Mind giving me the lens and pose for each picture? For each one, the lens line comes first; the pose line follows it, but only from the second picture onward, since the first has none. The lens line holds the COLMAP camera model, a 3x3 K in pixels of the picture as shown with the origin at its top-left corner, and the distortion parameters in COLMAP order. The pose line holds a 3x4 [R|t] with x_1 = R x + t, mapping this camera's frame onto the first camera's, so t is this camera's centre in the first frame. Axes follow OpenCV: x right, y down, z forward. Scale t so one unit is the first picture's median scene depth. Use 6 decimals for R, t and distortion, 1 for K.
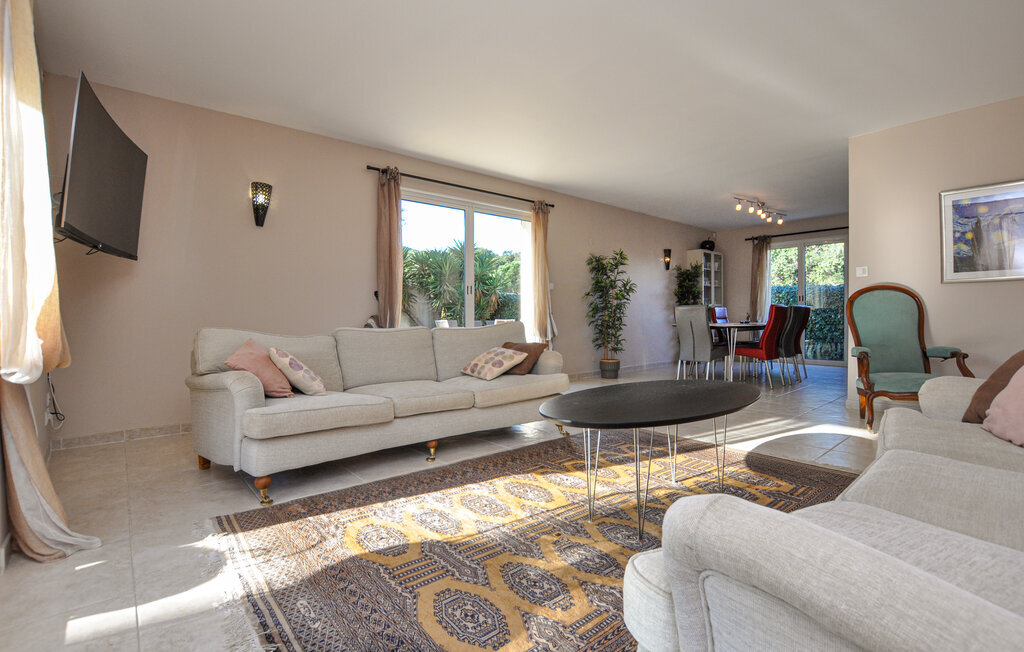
lens RADIAL K [[465.7, 0, 507.2], [0, 465.7, 328.3], [0, 0, 1]] dist [-0.028503, 0.000026]
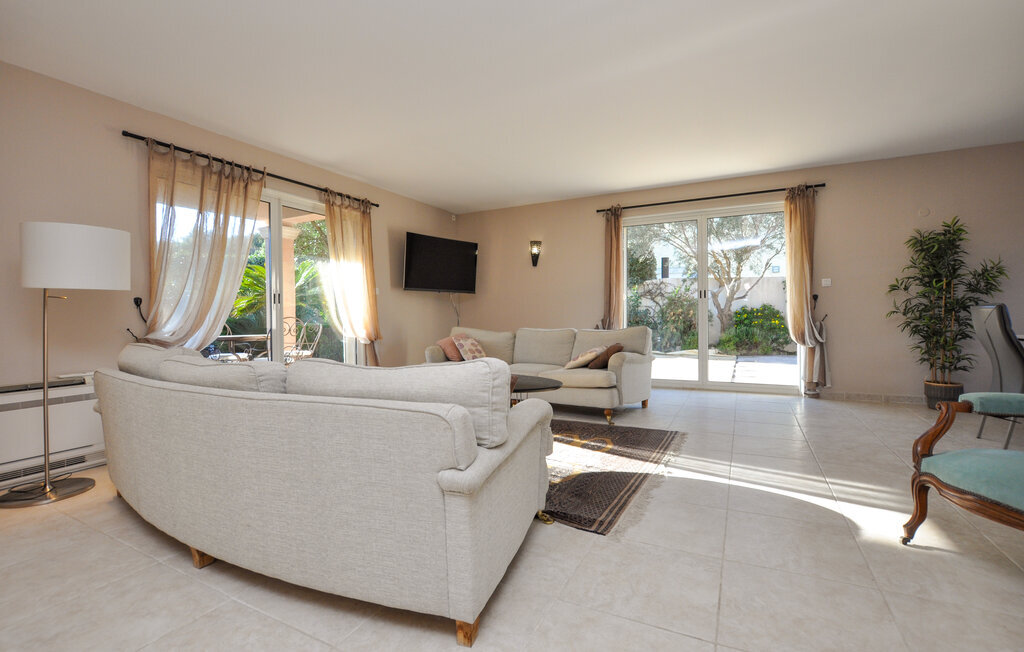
lens RADIAL K [[451.0, 0, 511.2], [0, 451.0, 323.8], [0, 0, 1]] dist [-0.025976, 0.000499]
pose [[0.380574, 0.022994, -0.924464, 0.469125], [-0.003429, 0.999719, 0.023455, -0.025998], [0.924744, -0.005756, 0.380546, 0.145121]]
